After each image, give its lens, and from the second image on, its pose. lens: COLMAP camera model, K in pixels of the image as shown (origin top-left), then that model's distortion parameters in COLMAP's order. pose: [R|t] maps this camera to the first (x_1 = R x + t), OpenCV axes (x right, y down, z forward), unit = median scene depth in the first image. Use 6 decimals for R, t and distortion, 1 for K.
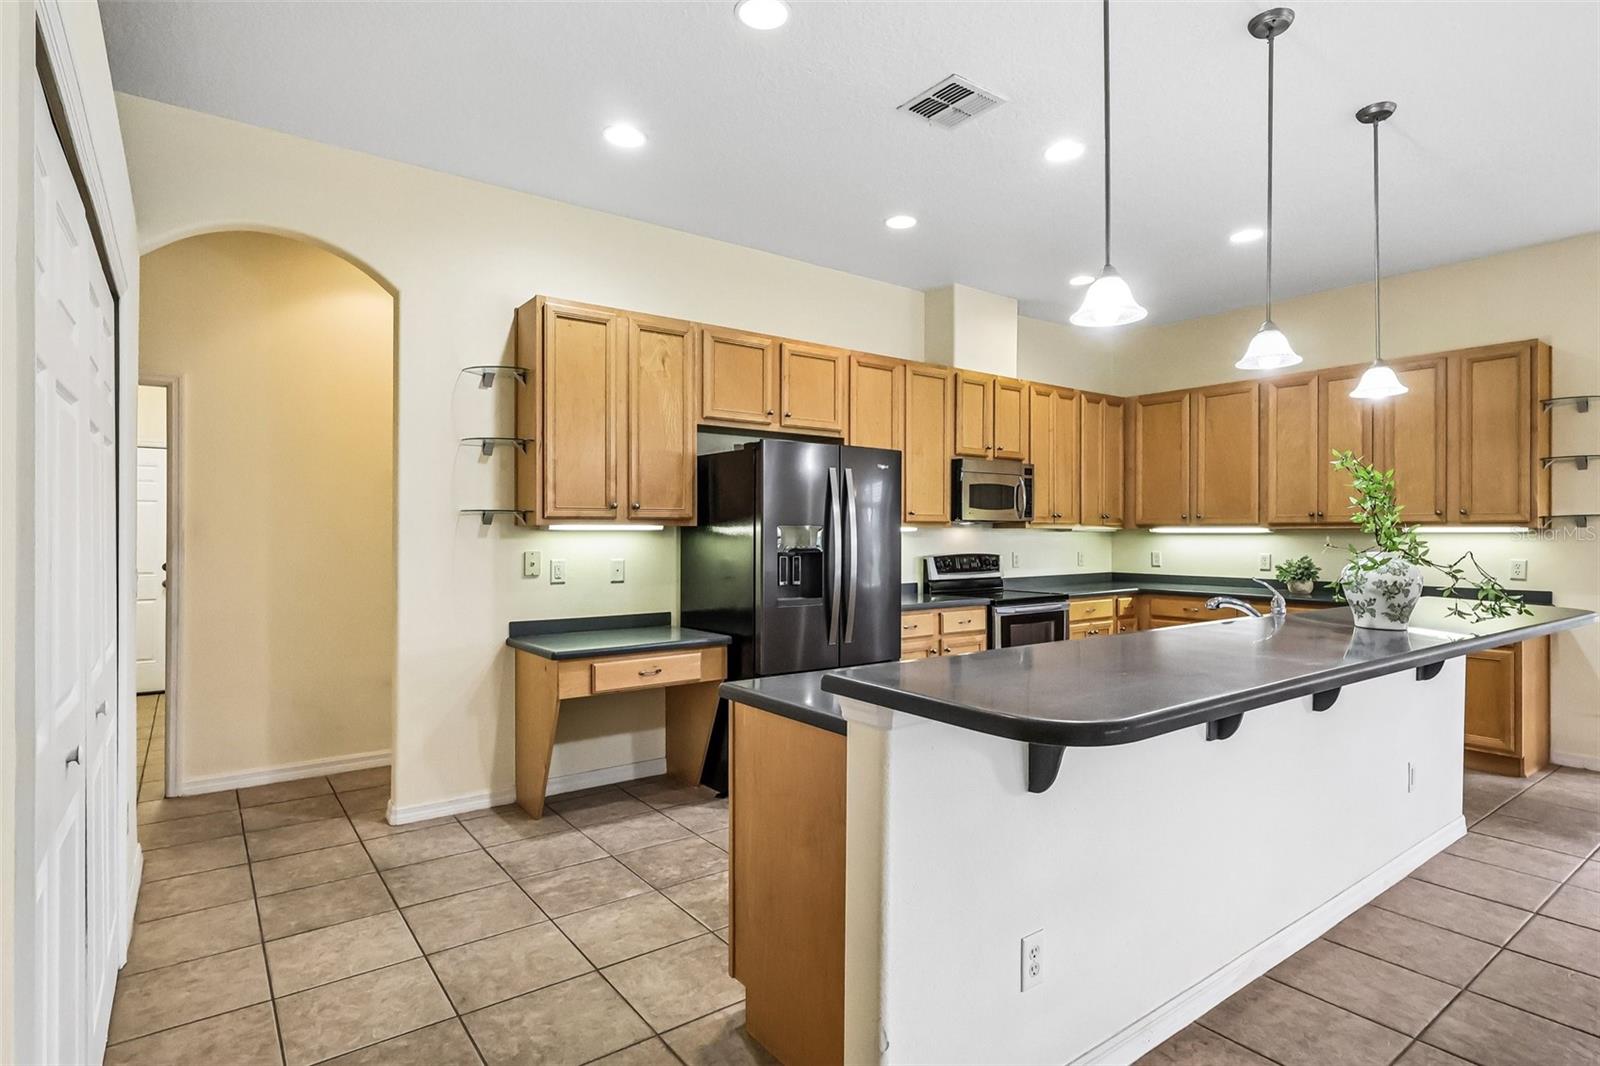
lens RADIAL K [[804.7, 0, 783.8], [0, 804.7, 534.3], [0, 0, 1]] dist [-0.001593, 0.002077]
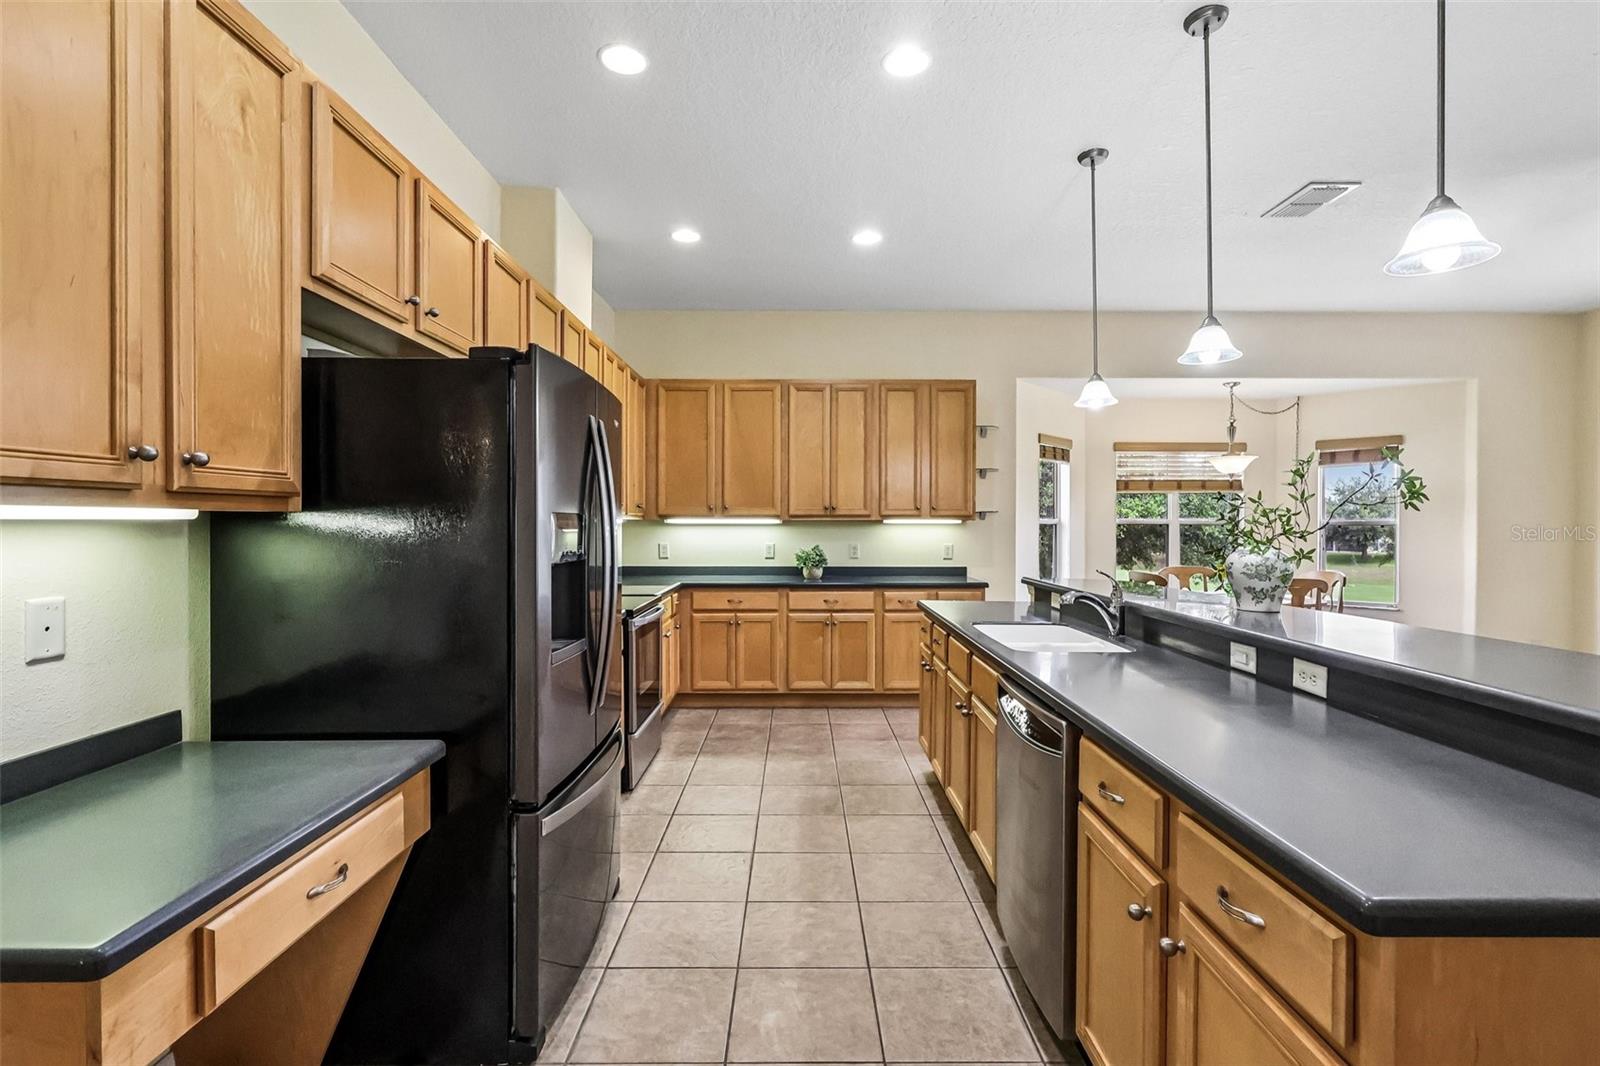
lens RADIAL K [[759.9, 0, 800.6], [0, 759.9, 533.9], [0, 0, 1]] dist [-0.004430, 0.000935]
pose [[0.597885, -0.011591, 0.801498, -0.219496], [0.001328, 0.999908, 0.013470, -0.002349], [-0.801581, -0.006989, 0.597845, 0.401526]]
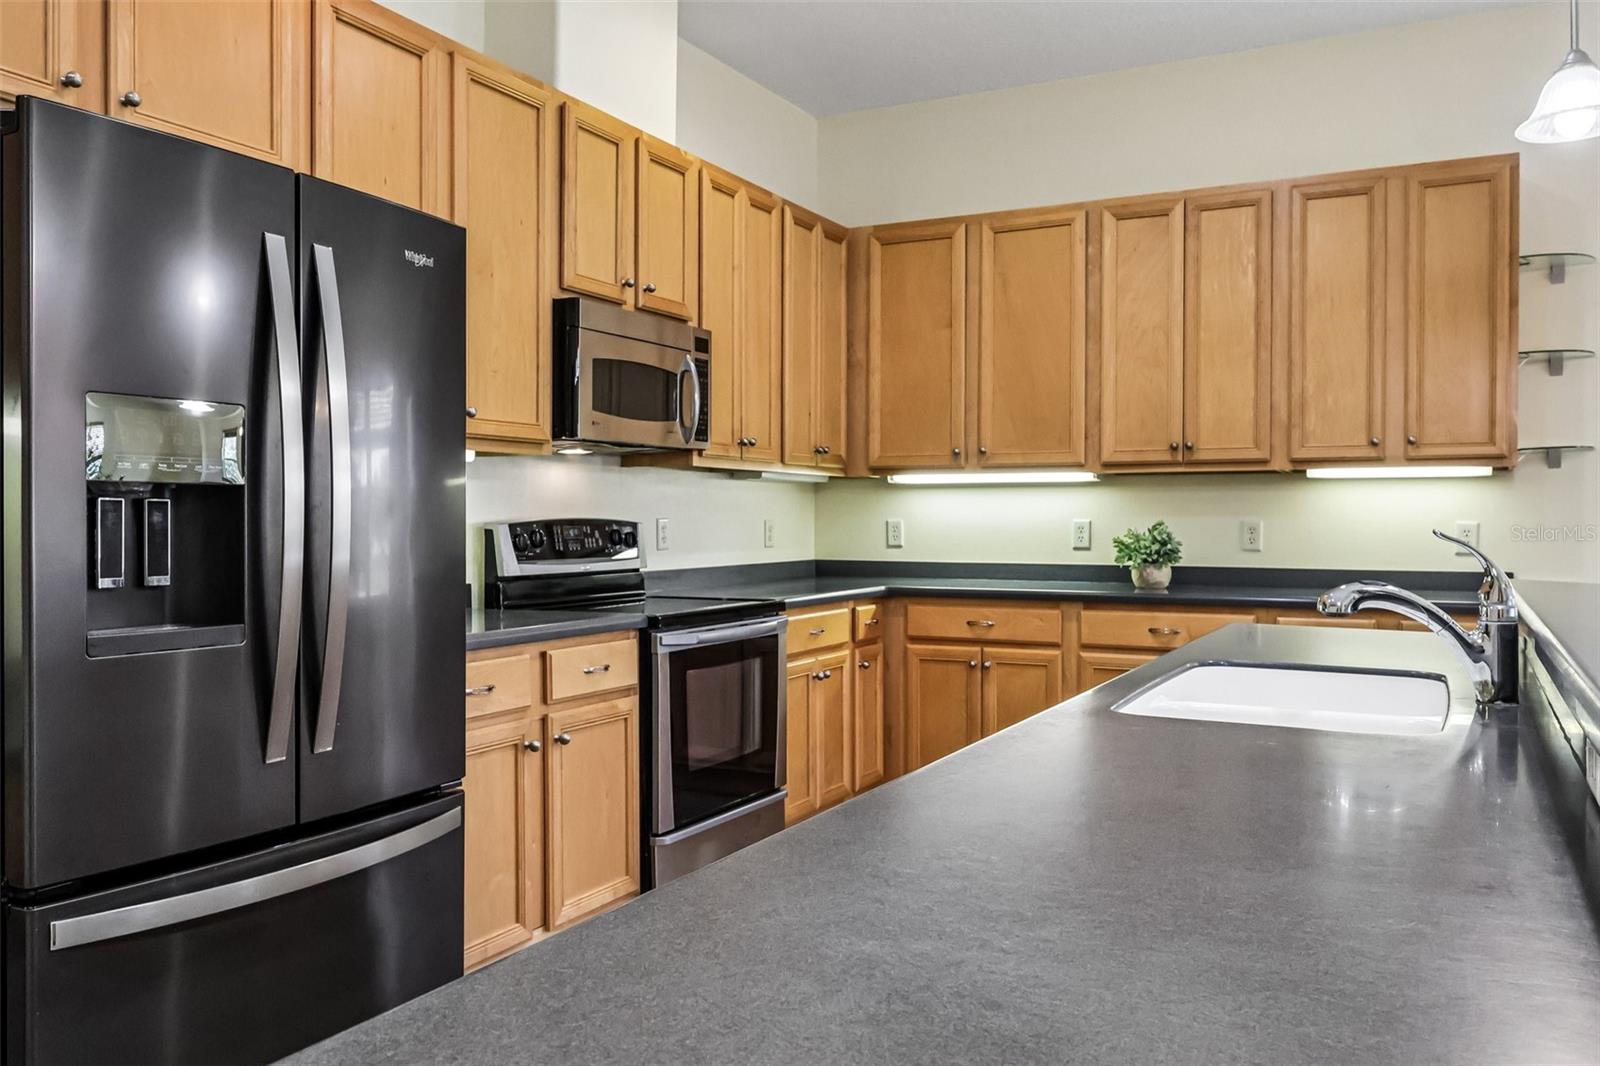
lens RADIAL K [[1291.5, 0, 768.8], [0, 1291.5, 531.4], [0, 0, 1]] dist [-0.009444, 0.027456]
pose [[0.900930, -0.004770, 0.433938, 0.008838], [0.000727, 0.999955, 0.009483, 0.026408], [-0.433964, -0.008229, 0.900893, 0.314493]]
